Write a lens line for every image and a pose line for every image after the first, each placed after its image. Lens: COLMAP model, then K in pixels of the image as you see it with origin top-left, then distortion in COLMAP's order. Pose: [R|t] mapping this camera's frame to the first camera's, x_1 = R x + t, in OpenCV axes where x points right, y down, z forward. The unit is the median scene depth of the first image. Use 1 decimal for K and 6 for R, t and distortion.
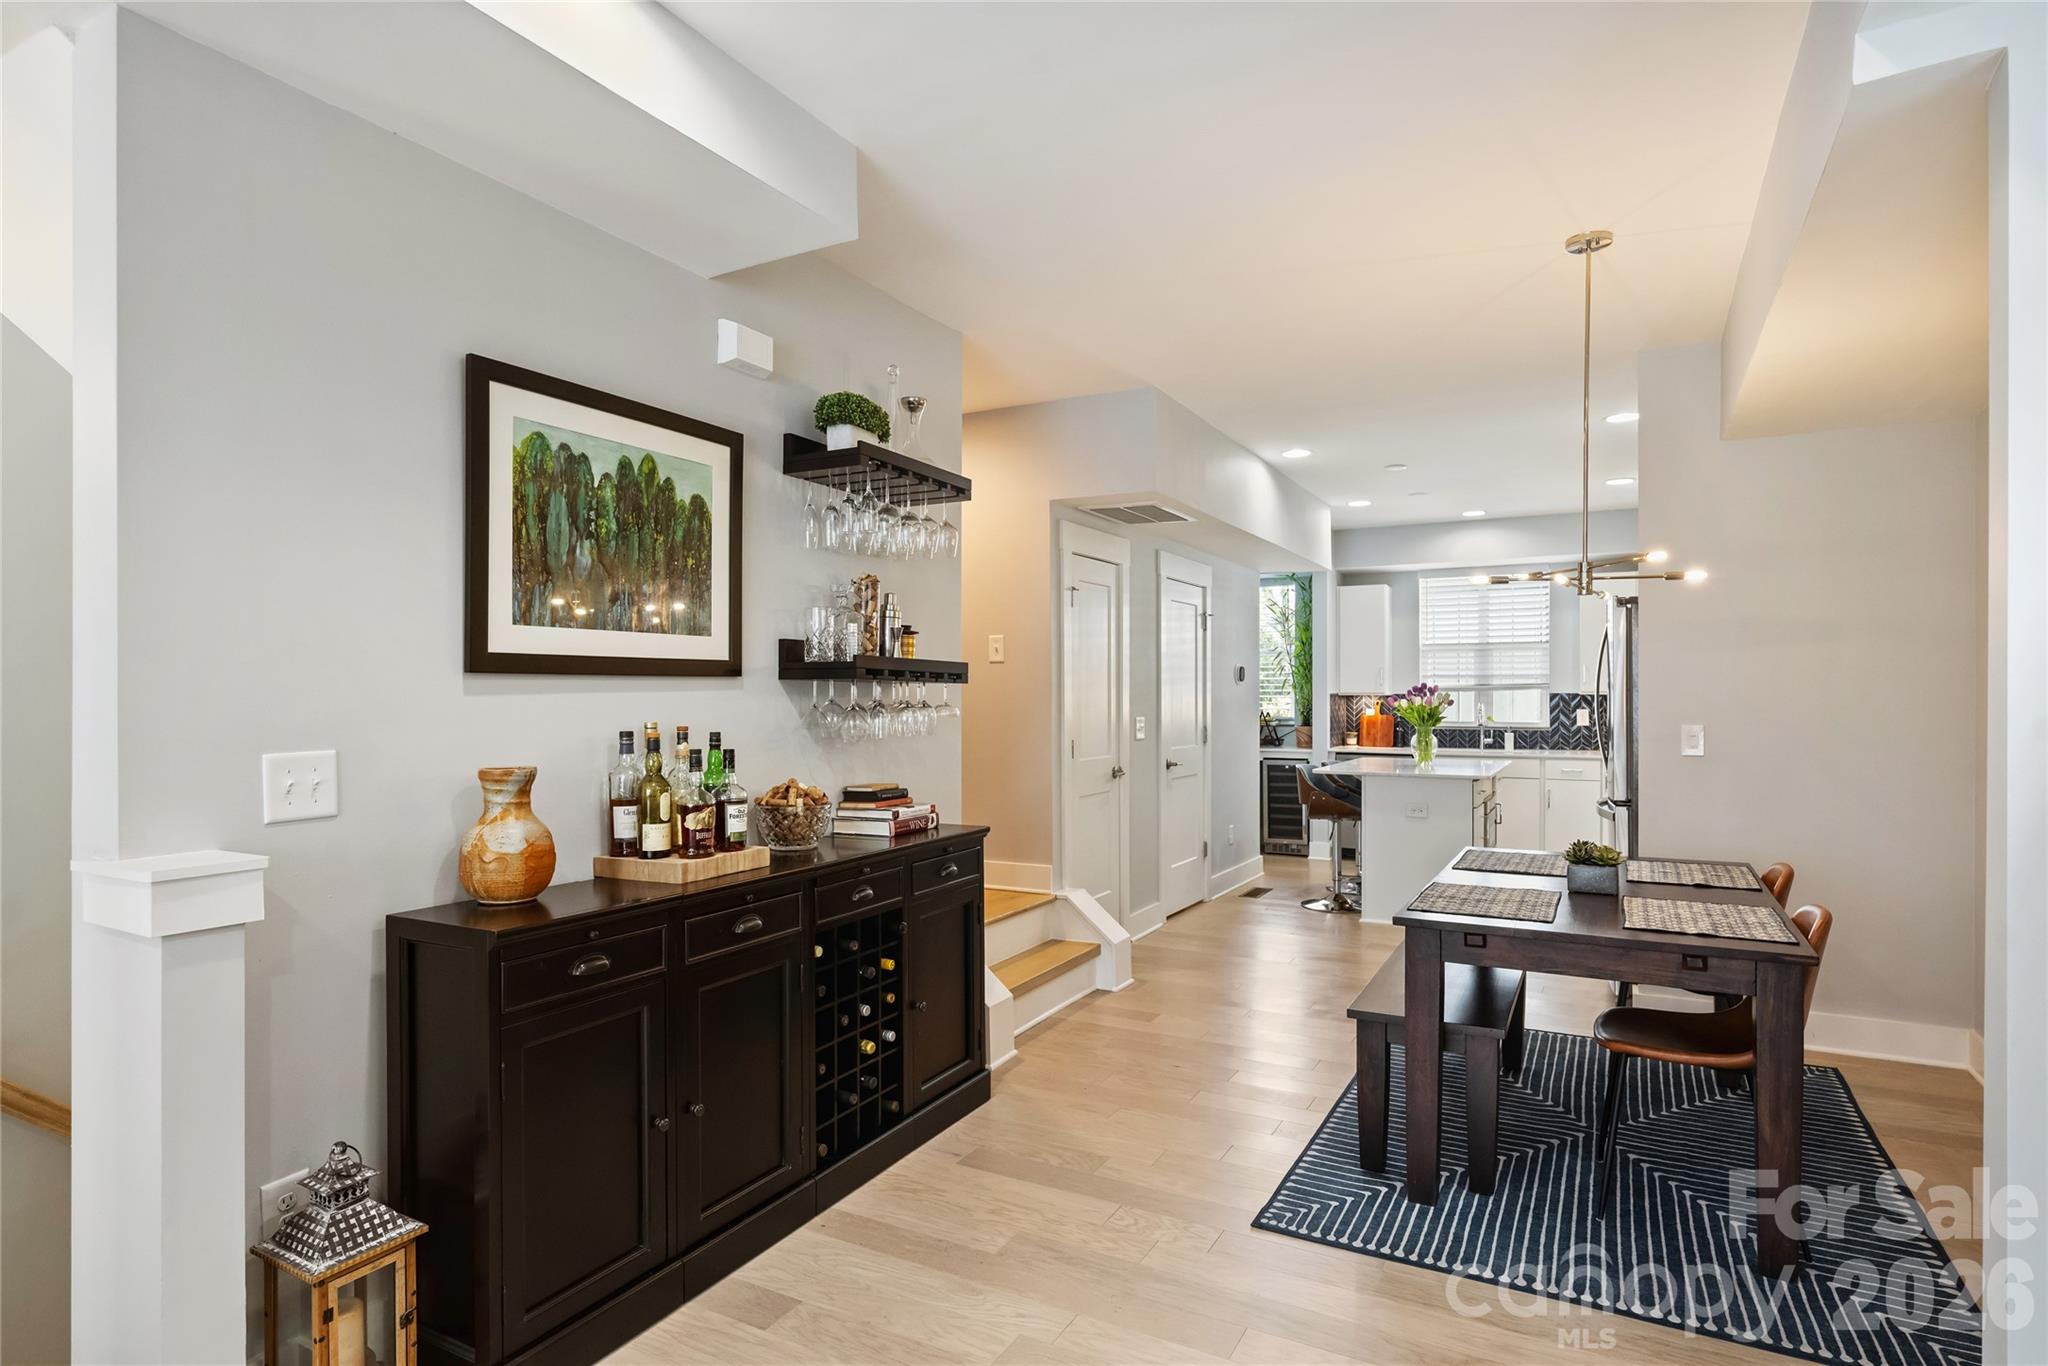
lens RADIAL K [[1071.6, 0, 967.8], [0, 1071.6, 704.3], [0, 0, 1]] dist [-0.000498, -0.000164]
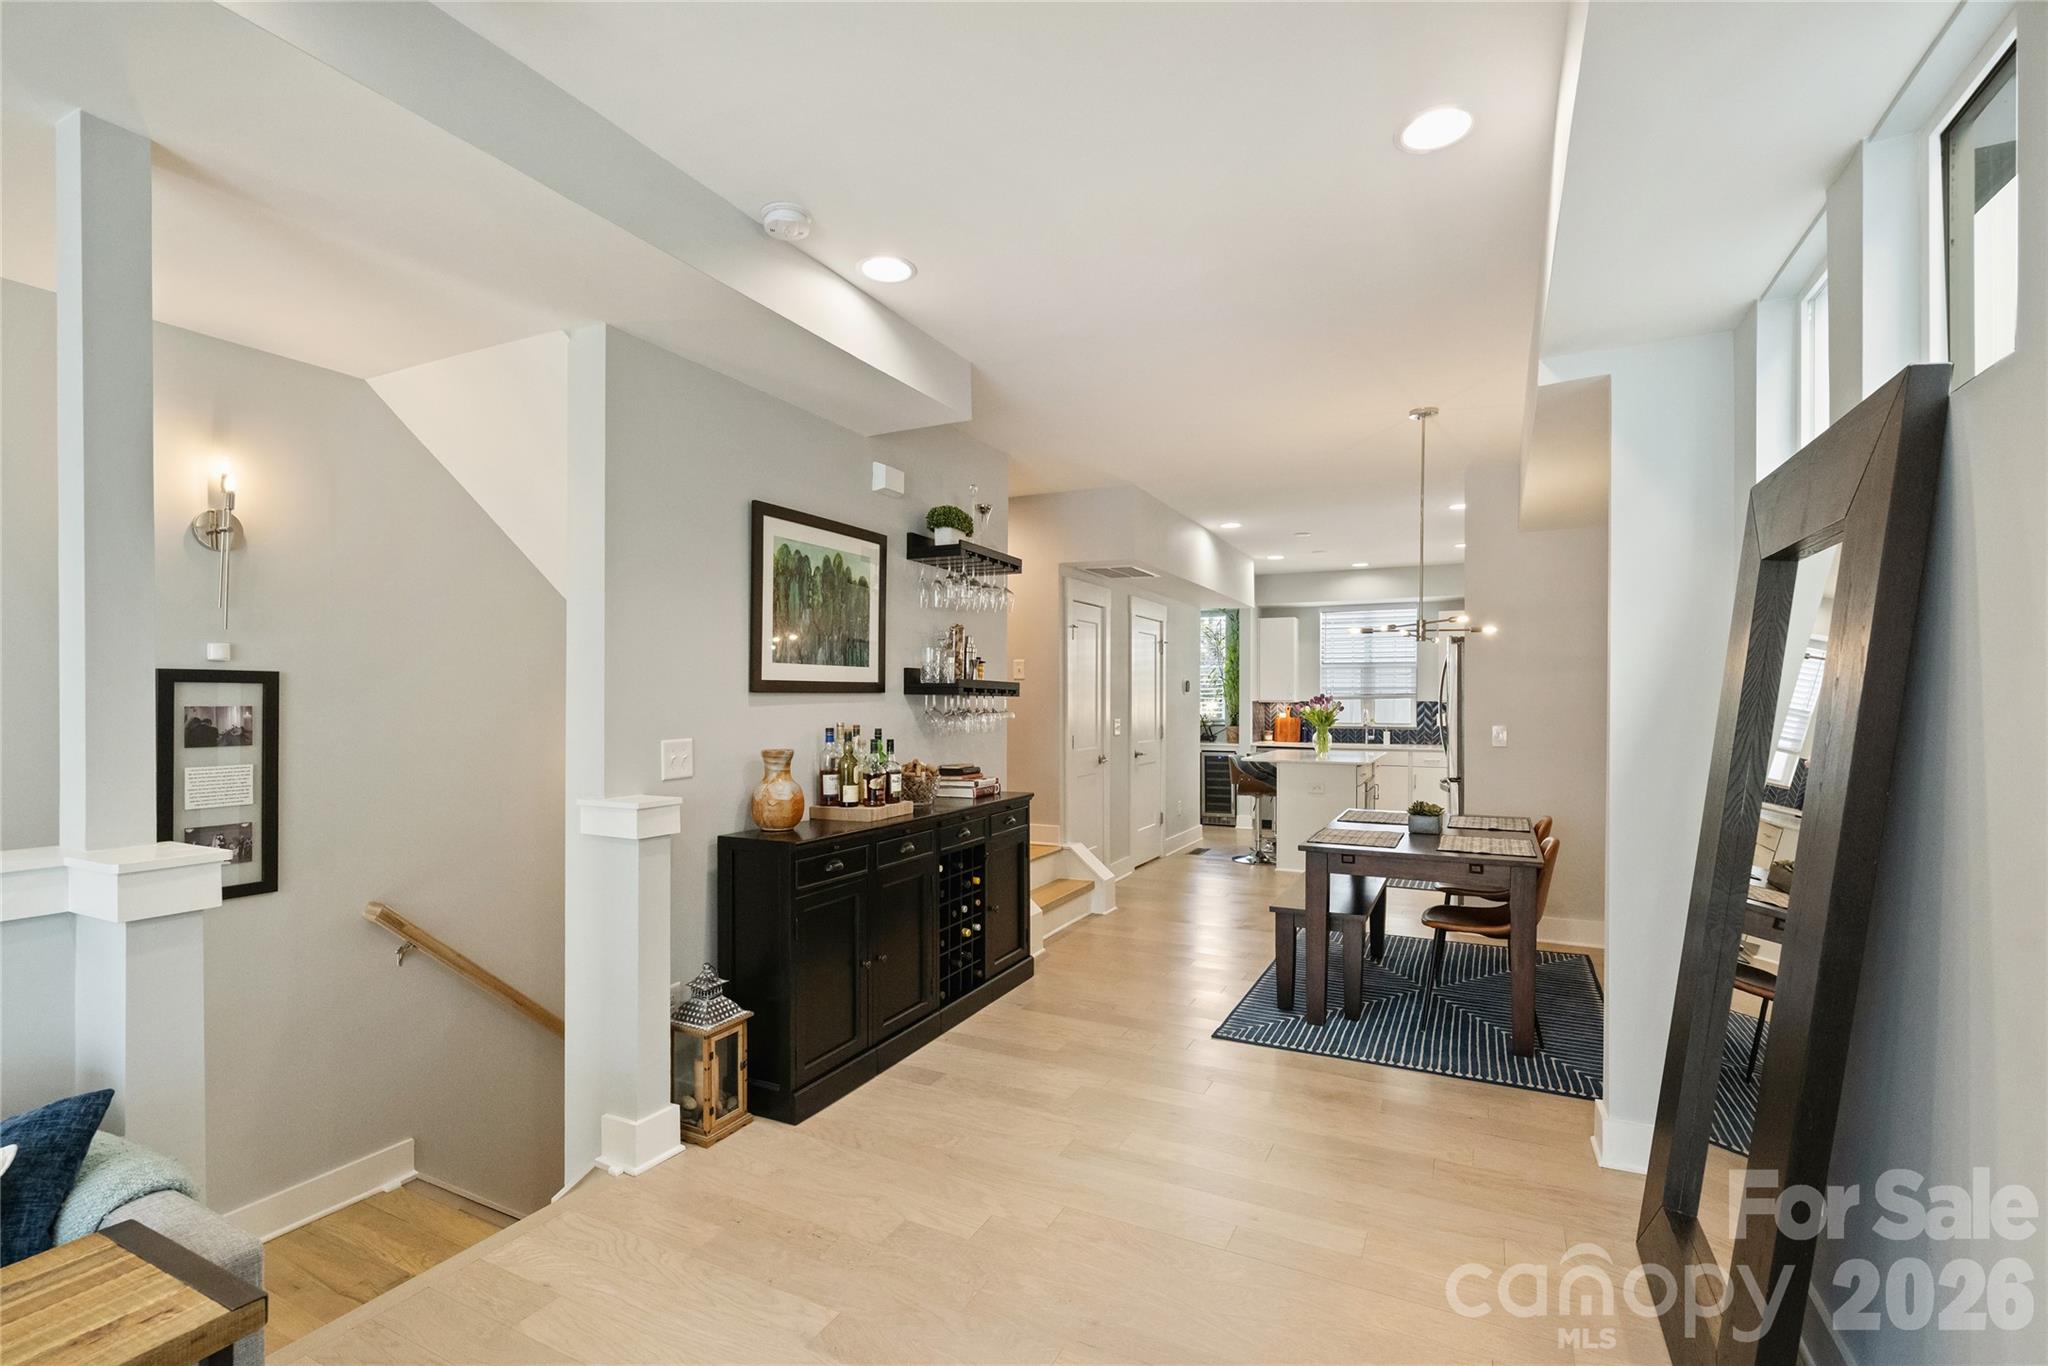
lens RADIAL K [[942.7, 0, 991.7], [0, 942.7, 705.9], [0, 0, 1]] dist [-0.000467, -0.000085]
pose [[0.998137, 0.003374, 0.060916, -0.127139], [-0.003338, 0.999994, -0.000692, -0.006085], [-0.060918, 0.000488, 0.998143, -0.327158]]
